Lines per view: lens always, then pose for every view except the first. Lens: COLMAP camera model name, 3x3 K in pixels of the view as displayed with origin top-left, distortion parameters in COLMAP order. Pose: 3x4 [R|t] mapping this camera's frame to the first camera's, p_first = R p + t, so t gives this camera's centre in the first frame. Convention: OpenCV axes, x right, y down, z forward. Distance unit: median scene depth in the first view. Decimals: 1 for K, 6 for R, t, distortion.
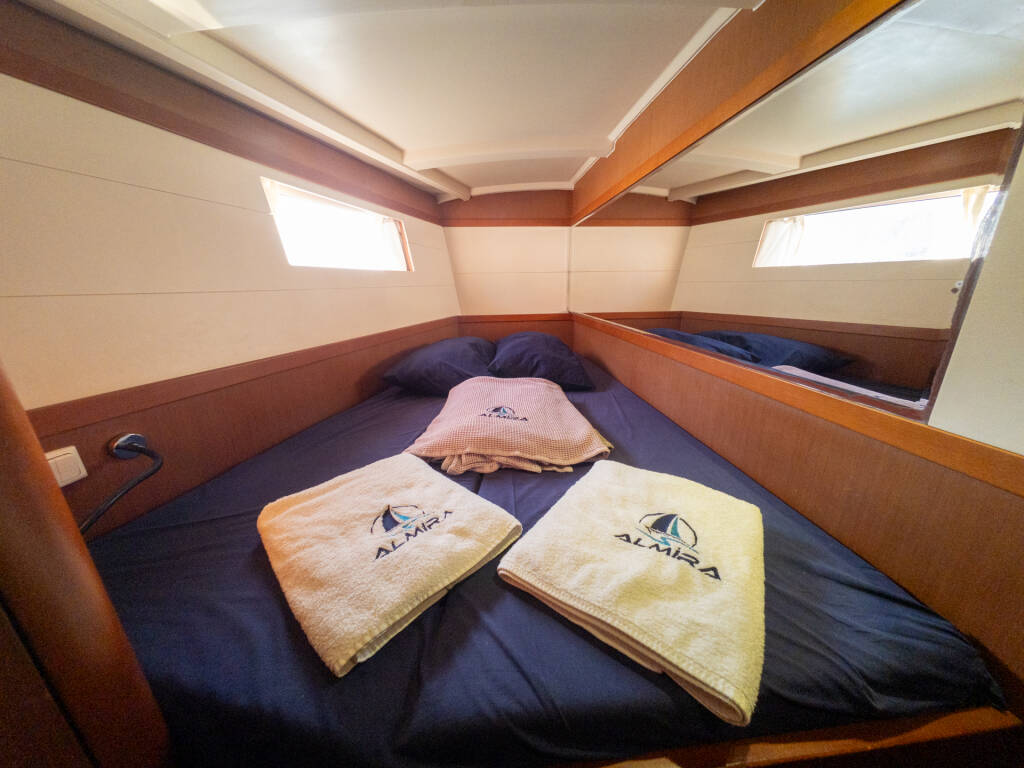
lens RADIAL K [[331.8, 0, 517.3], [0, 331.8, 379.7], [0, 0, 1]] dist [-0.001273, 0.000033]
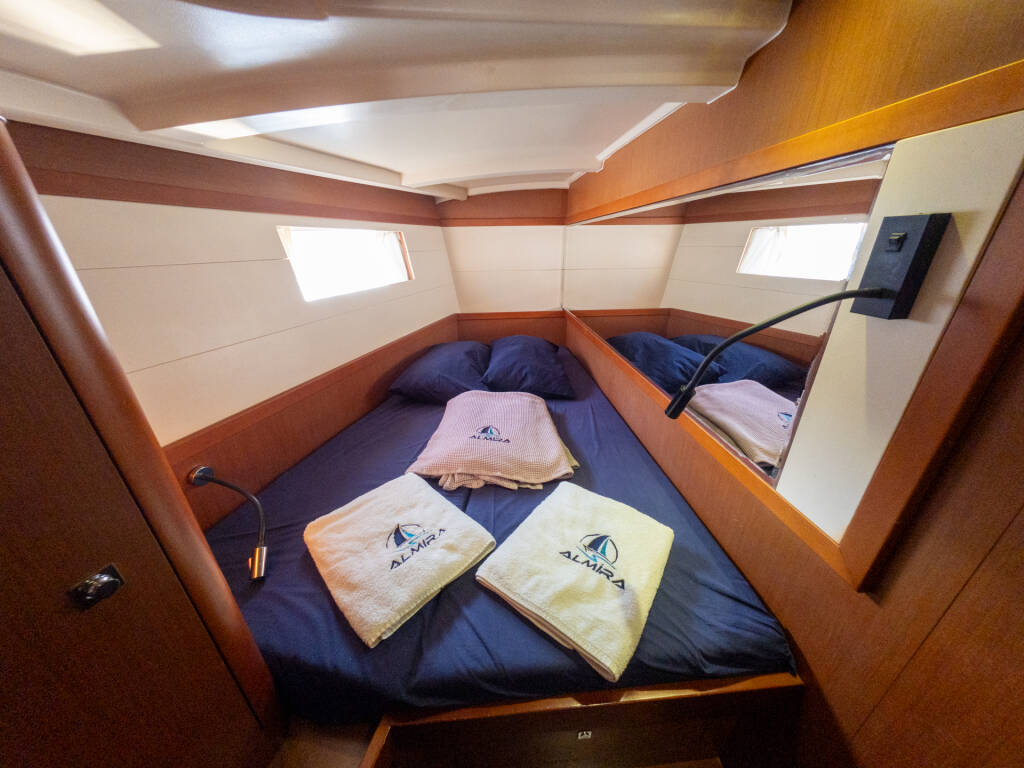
lens RADIAL K [[331.8, 0, 517.3], [0, 331.8, 379.7], [0, 0, 1]] dist [-0.001273, 0.000033]
pose [[0.999894, 0.009483, -0.011025, 0.113004], [-0.008300, 0.994670, 0.102772, -0.368477], [0.011940, -0.102669, 0.994644, -0.295127]]
